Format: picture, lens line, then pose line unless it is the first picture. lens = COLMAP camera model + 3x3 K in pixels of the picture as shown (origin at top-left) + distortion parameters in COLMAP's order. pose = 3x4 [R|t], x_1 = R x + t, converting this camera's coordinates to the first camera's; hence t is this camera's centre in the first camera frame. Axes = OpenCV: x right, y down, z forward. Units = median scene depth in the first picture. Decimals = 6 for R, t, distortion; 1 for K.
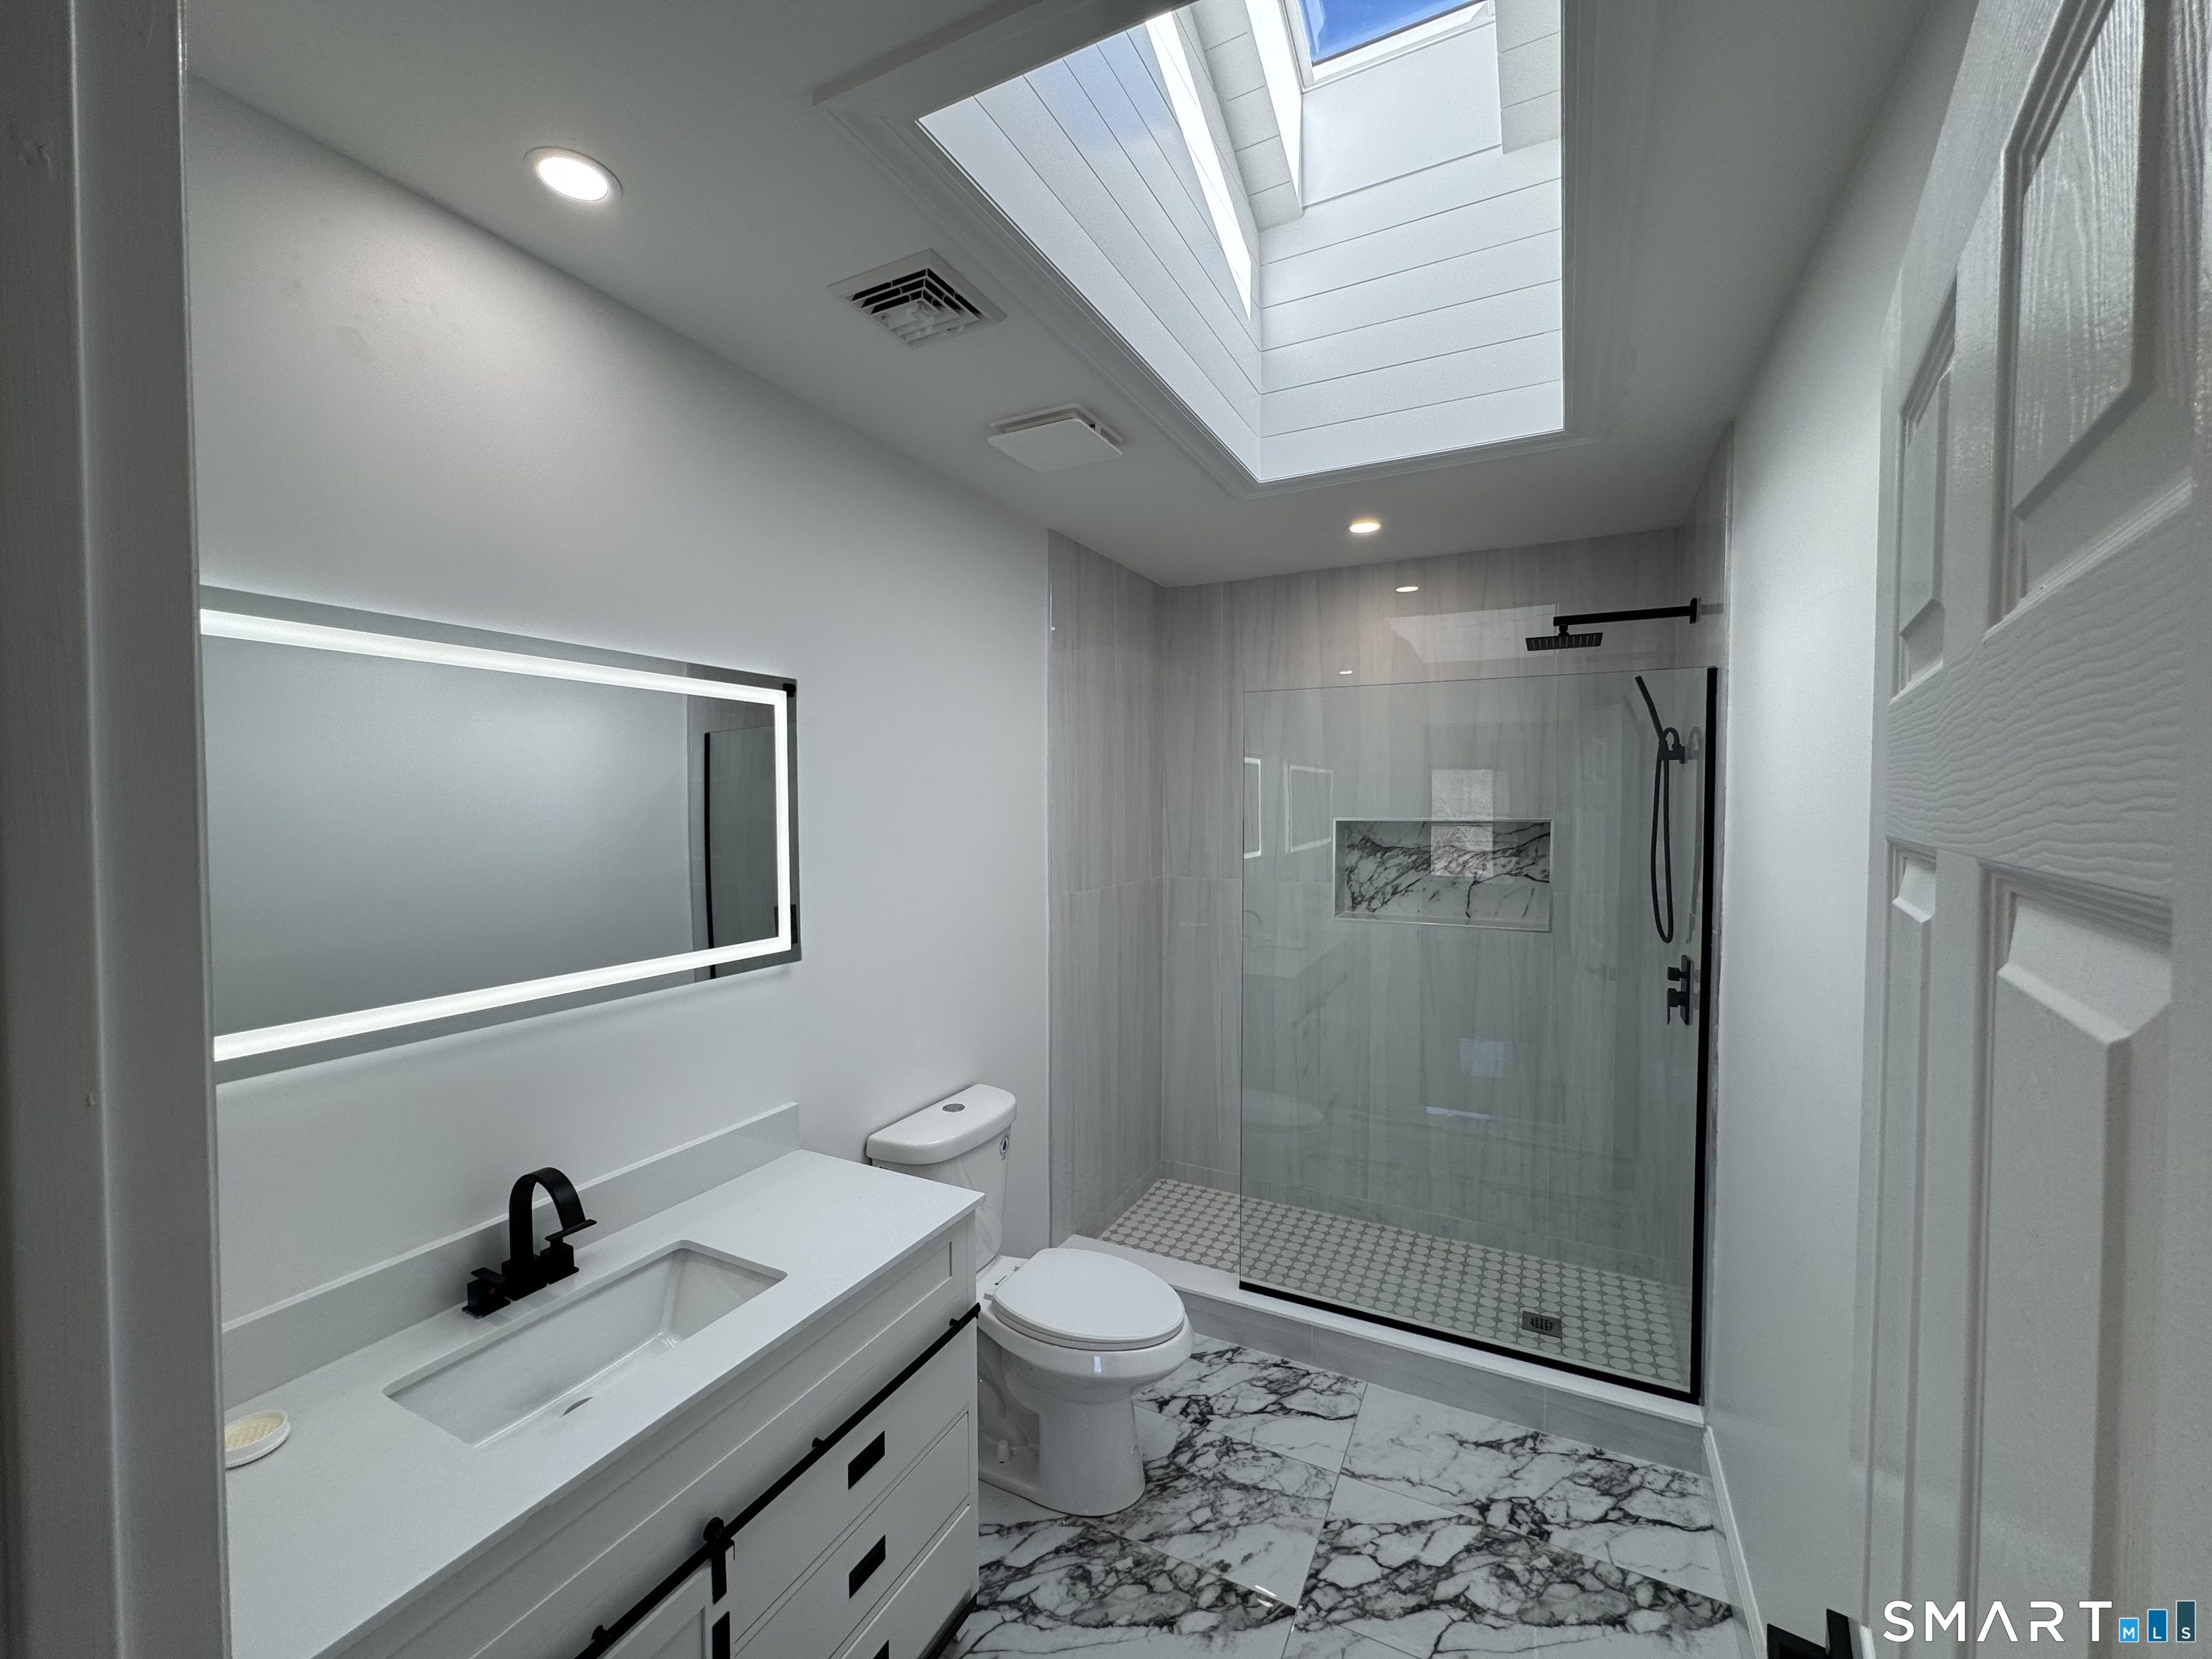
lens RADIAL K [[881.8, 0, 1103.9], [0, 881.8, 828.2], [0, 0, 1]] dist [-0.003478, 0.001149]
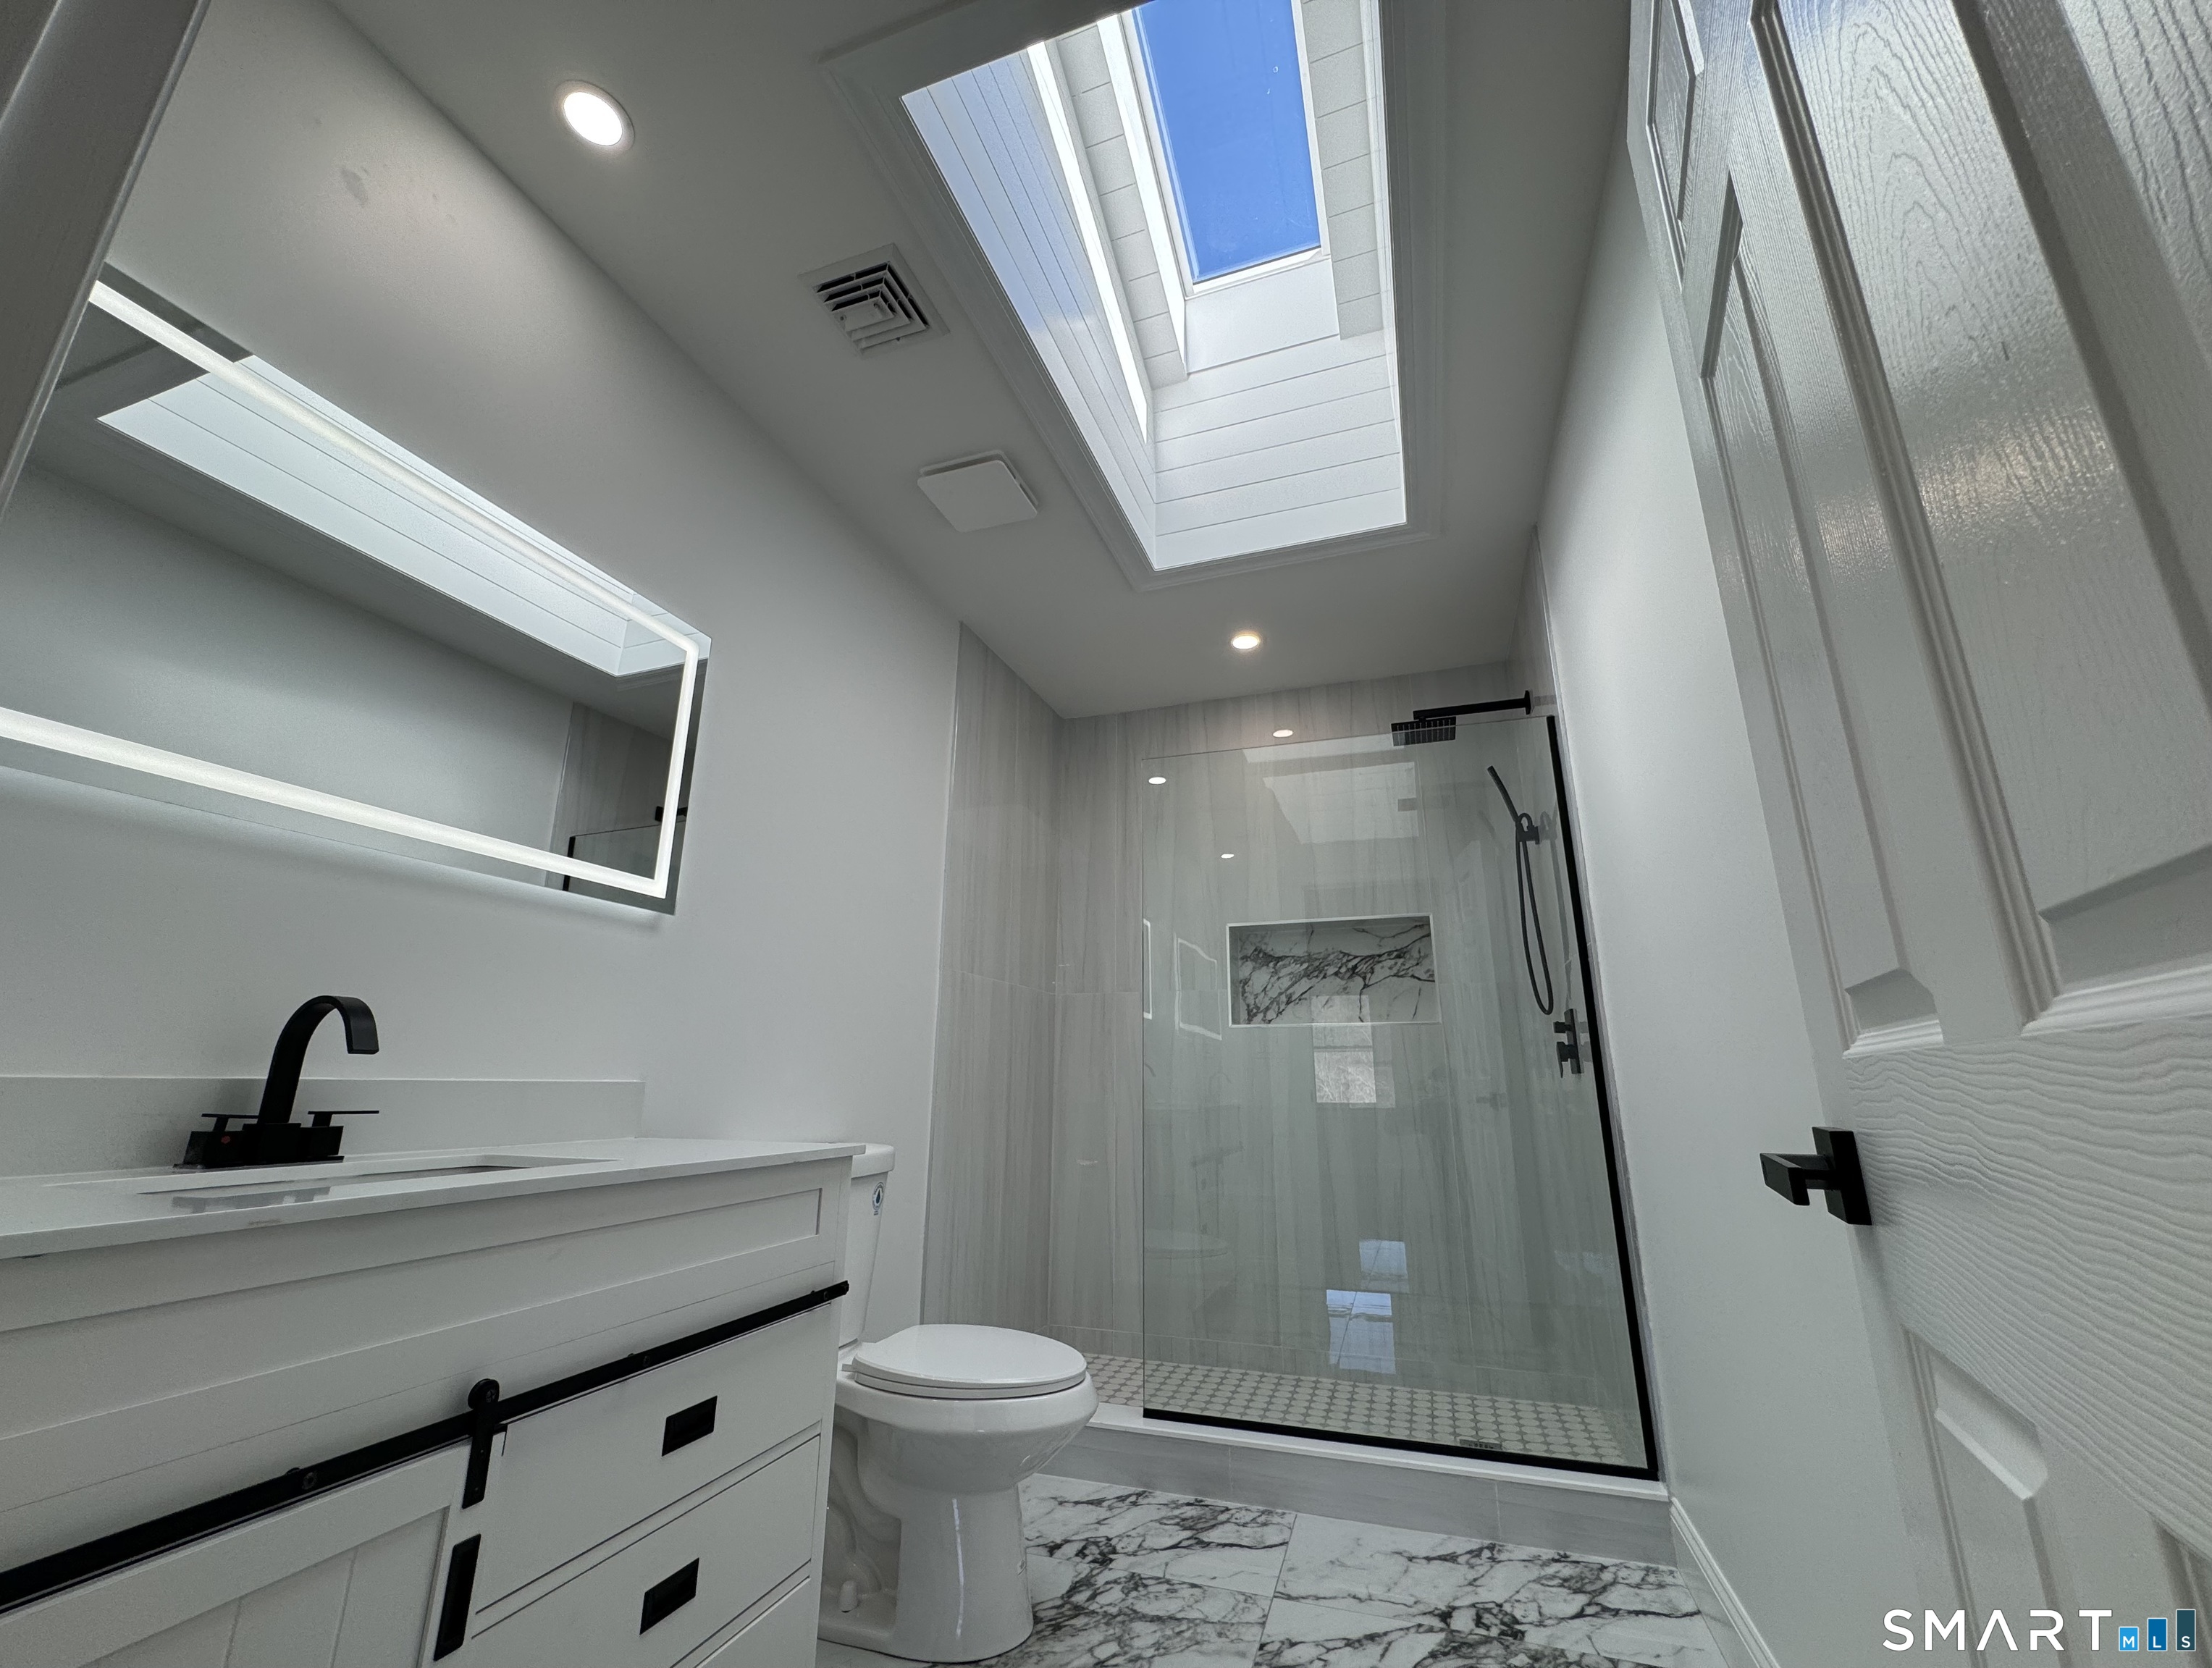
lens RADIAL K [[884.9, 0, 1108.4], [0, 884.9, 836.8], [0, 0, 1]] dist [-0.001082, -0.000913]
pose [[0.990160, 0.043473, 0.133016, -0.021177], [-0.001694, 0.954177, -0.299238, 0.301800], [-0.139929, 0.296069, 0.944861, 0.042424]]
